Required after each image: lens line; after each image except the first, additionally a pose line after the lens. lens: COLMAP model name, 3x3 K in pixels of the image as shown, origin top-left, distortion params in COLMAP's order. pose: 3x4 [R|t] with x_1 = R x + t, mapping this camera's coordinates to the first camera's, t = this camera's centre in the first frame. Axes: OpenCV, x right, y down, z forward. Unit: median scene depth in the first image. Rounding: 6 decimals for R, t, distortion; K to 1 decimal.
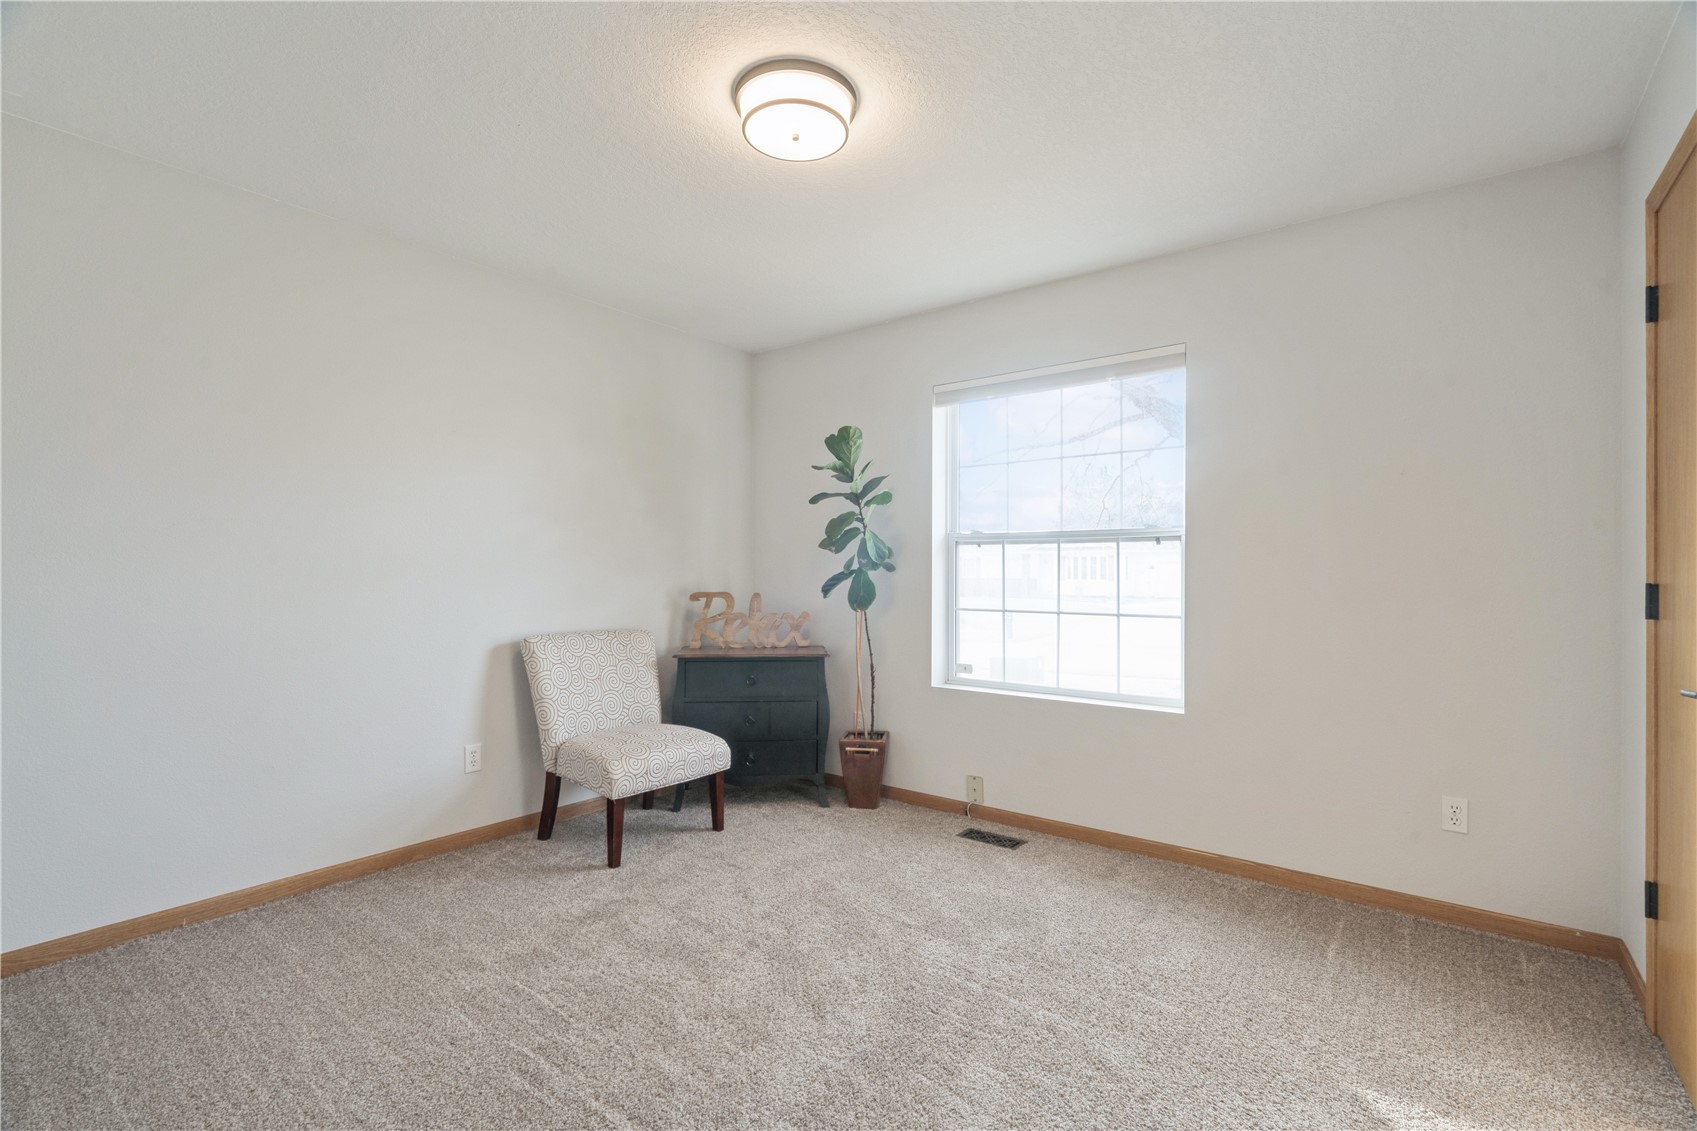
lens RADIAL K [[770.7, 0, 849.5], [0, 770.7, 579.0], [0, 0, 1]] dist [0.000977, 0.000842]
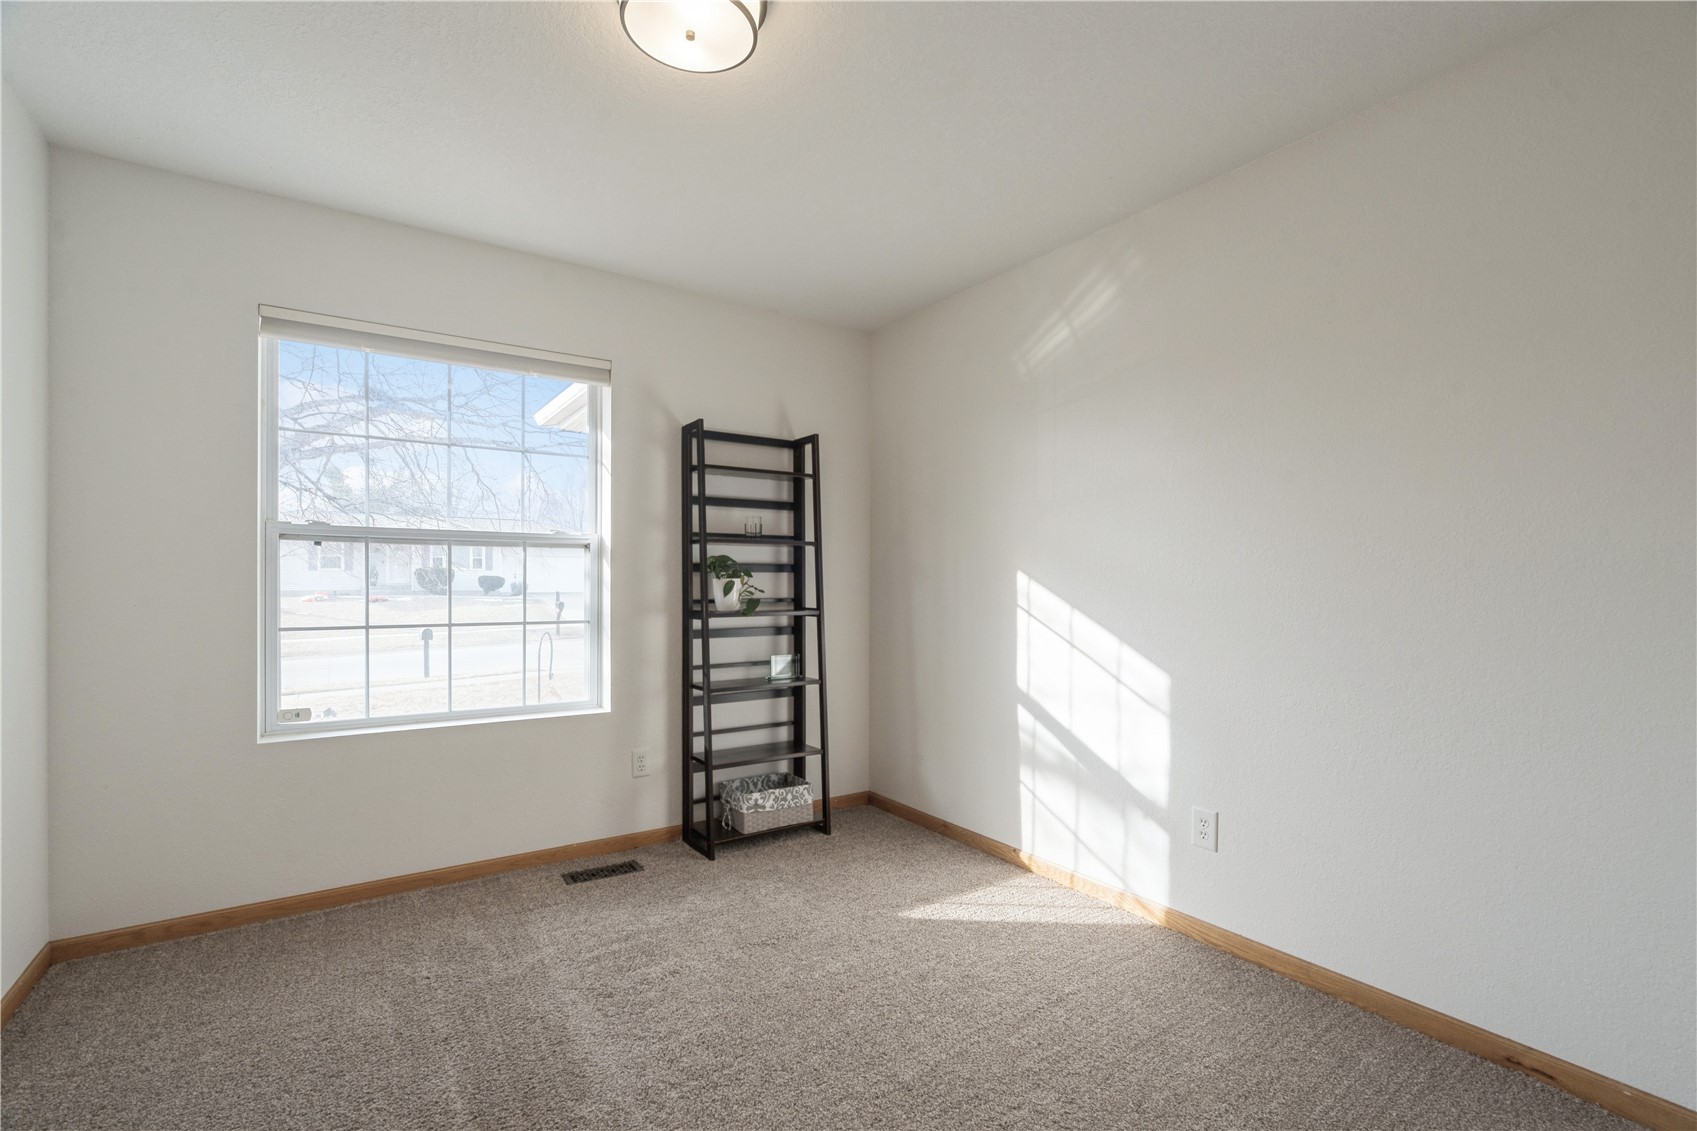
lens RADIAL K [[770.7, 0, 849.5], [0, 770.7, 579.0], [0, 0, 1]] dist [0.000977, 0.000842]
pose [[0.325033, 0.004102, 0.945694, -0.425269], [0.003088, 0.999981, -0.005398, -0.002373], [-0.945698, 0.004675, 0.325014, 0.311868]]
